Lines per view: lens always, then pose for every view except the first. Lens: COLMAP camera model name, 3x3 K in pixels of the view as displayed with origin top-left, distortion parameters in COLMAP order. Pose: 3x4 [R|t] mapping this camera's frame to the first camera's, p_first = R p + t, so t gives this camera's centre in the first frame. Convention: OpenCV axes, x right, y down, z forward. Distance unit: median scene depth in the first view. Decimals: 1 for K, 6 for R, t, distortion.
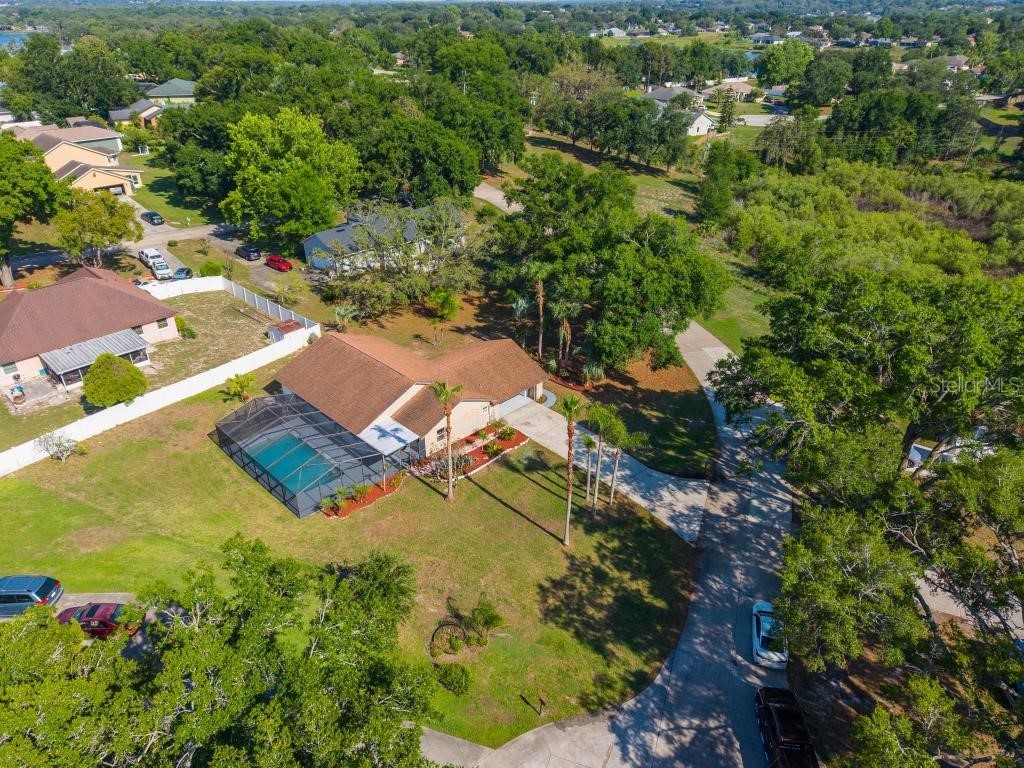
lens RADIAL K [[676.8, 0, 509.9], [0, 676.8, 384.9], [0, 0, 1]] dist [0.019982, -0.017304]
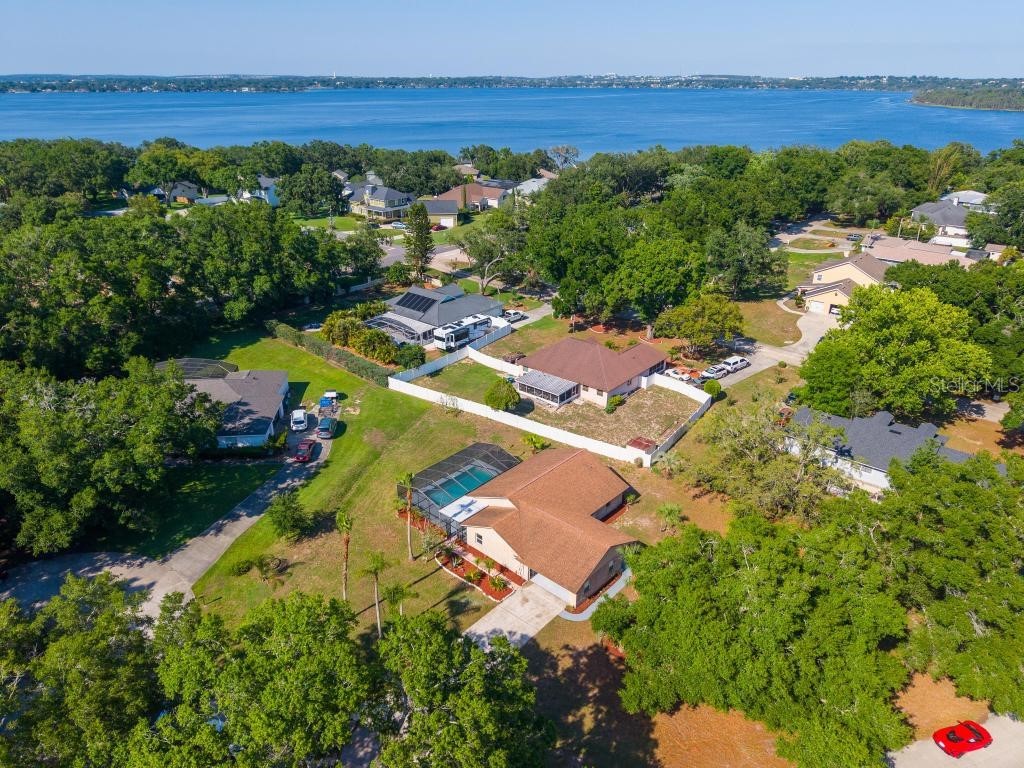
lens RADIAL K [[676.8, 0, 514.6], [0, 676.8, 384.3], [0, 0, 1]] dist [0.019982, -0.017304]
pose [[0.066484, 0.409167, -0.910034, 0.952847], [-0.494855, 0.805502, 0.326015, -0.616599], [0.866429, 0.428660, 0.256032, 0.645966]]
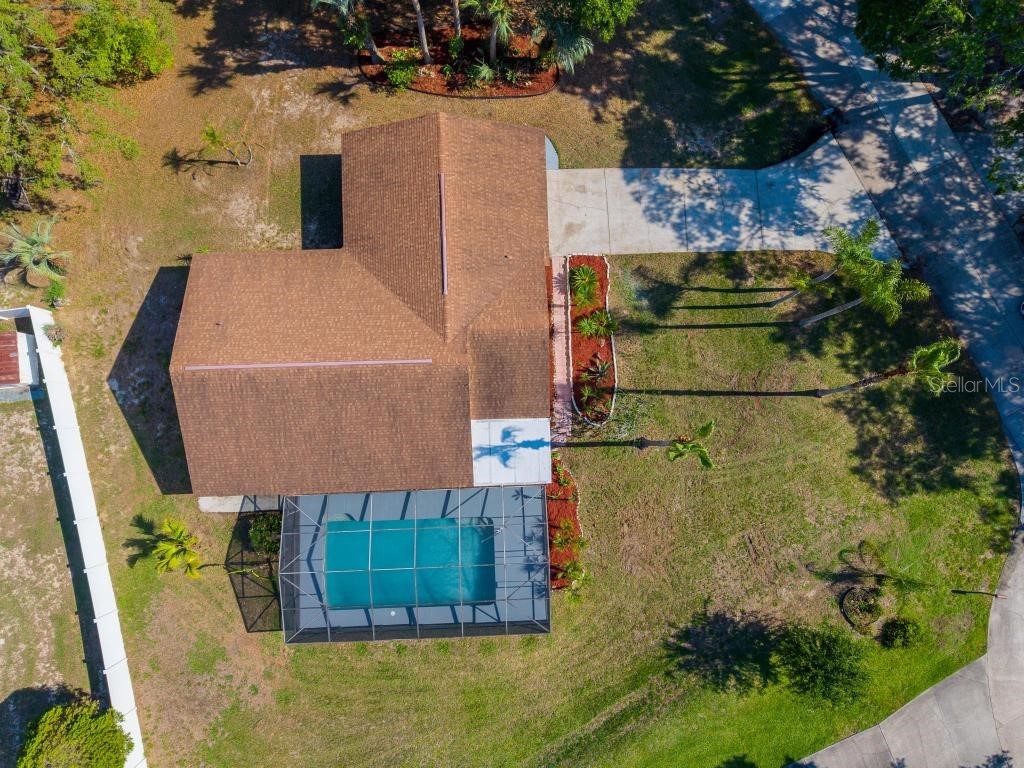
lens RADIAL K [[676.8, 0, 513.3], [0, 676.8, 383.5], [0, 0, 1]] dist [0.019982, -0.017304]
pose [[0.677308, -0.733281, 0.059610, -0.170925], [0.348949, 0.391528, 0.851434, -0.490590], [-0.647680, -0.555882, 0.521063, 0.710506]]
